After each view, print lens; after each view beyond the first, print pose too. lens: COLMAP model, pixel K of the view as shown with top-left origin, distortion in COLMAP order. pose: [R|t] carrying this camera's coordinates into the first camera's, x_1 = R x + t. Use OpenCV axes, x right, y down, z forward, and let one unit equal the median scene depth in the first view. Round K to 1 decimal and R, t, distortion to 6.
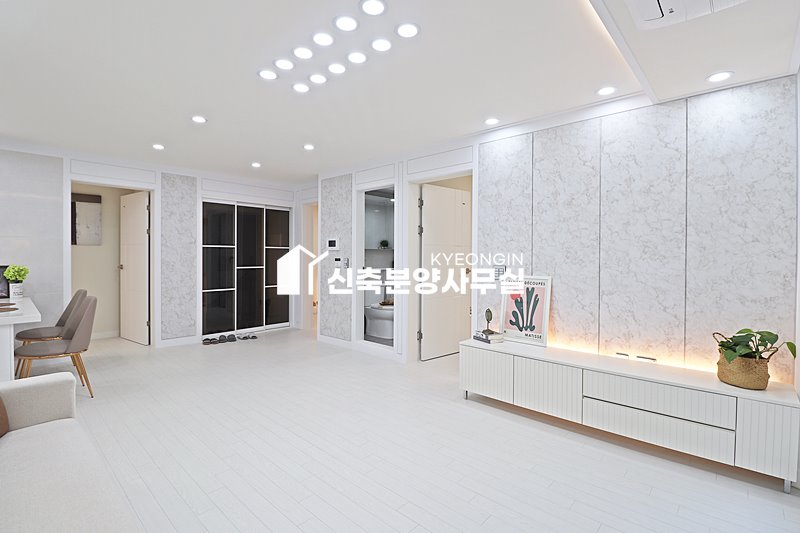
lens RADIAL K [[371.1, 0, 399.7], [0, 371.1, 259.3], [0, 0, 1]] dist [0.000416, -0.014645]
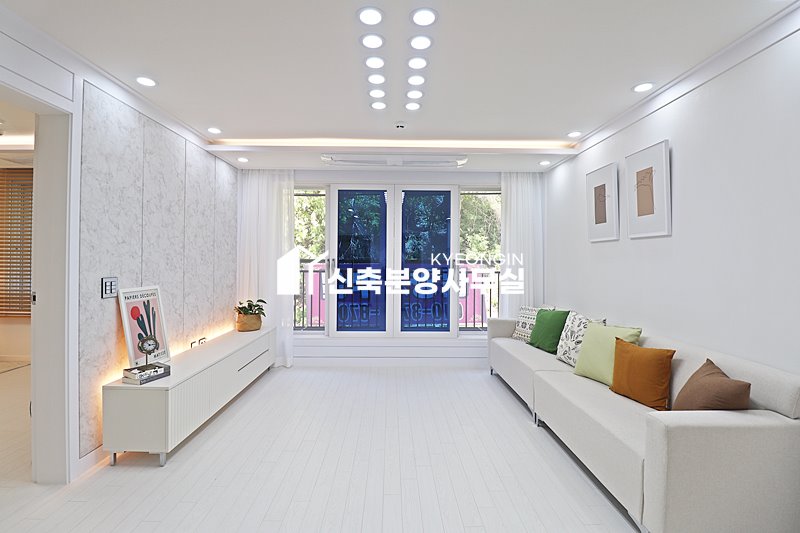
lens RADIAL K [[371.1, 0, 399.7], [0, 371.1, 259.3], [0, 0, 1]] dist [0.000416, -0.014645]
pose [[-0.691603, -0.008062, 0.722233, -0.475839], [-0.004038, 0.999965, 0.007296, -0.019061], [-0.722267, 0.002130, -0.691611, 0.858390]]
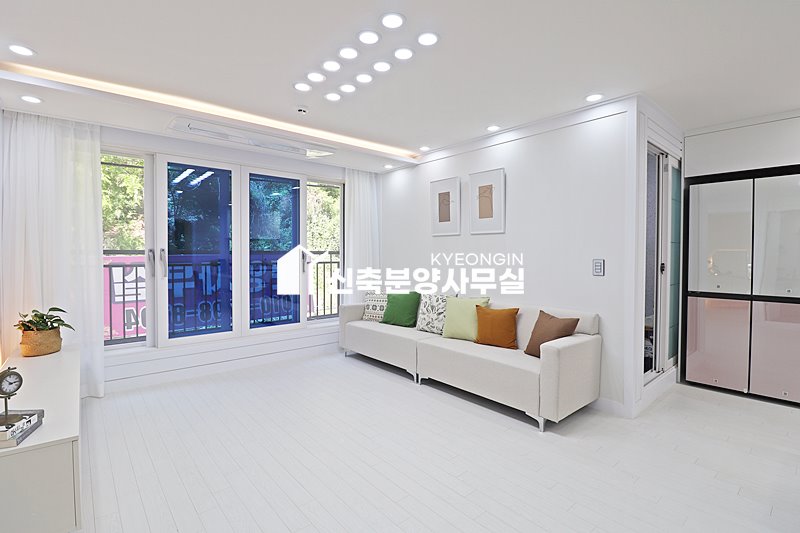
lens RADIAL K [[378.6, 0, 403.1], [0, 378.6, 261.4], [0, 0, 1]] dist [0.000462, -0.015192]
pose [[-0.993735, -0.009958, 0.111314, -0.225053], [-0.006587, 0.999510, 0.030615, -0.013454], [-0.111565, 0.029690, -0.993314, 1.046688]]
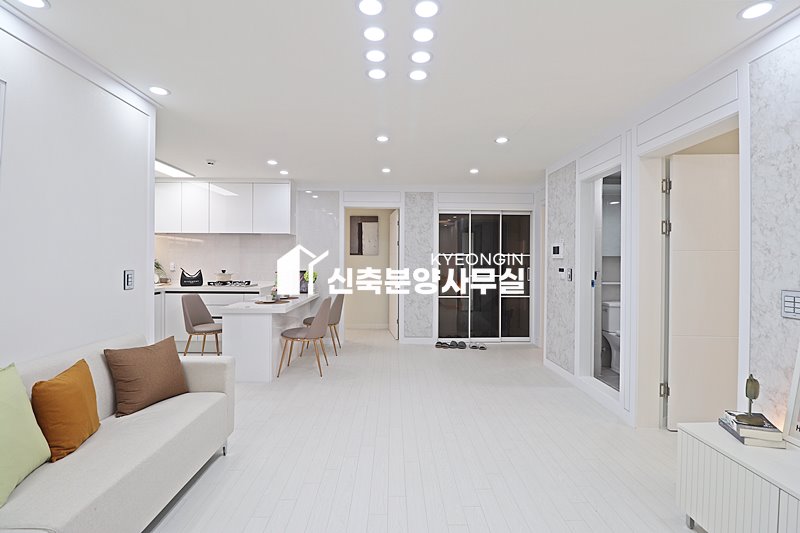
lens RADIAL K [[367.4, 0, 401.3], [0, 367.4, 262.0], [0, 0, 1]] dist [0.000647, -0.014448]
pose [[0.690114, 0.002371, -0.723697, 0.200236], [-0.007765, 0.999961, -0.004128, -0.012431], [0.723659, 0.008469, 0.690106, 0.227396]]
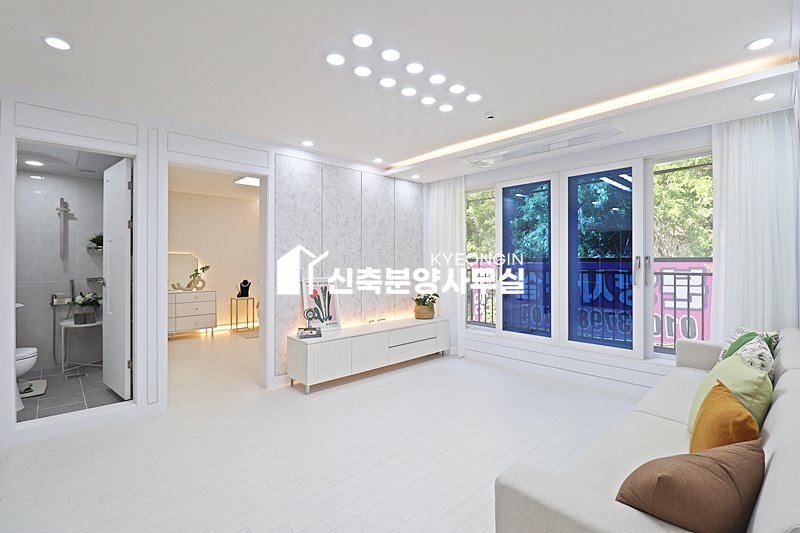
lens RADIAL K [[371.1, 0, 399.7], [0, 371.1, 259.3], [0, 0, 1]] dist [0.000416, -0.014645]
pose [[0.066449, -0.000718, 0.997790, -0.652442], [0.010957, 0.999940, -0.000011, -0.010071], [-0.997730, 0.010934, 0.066453, 0.485709]]
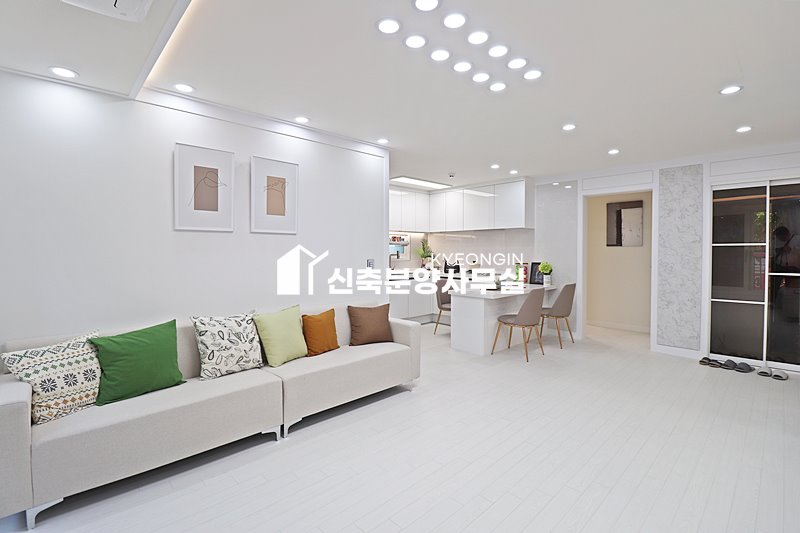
lens RADIAL K [[371.1, 0, 399.7], [0, 371.1, 259.3], [0, 0, 1]] dist [0.000416, -0.014645]
pose [[-0.069545, 0.015491, -0.997459, 0.402403], [-0.007656, 0.999842, 0.016062, -0.014084], [0.997549, 0.008753, -0.069416, 0.448024]]
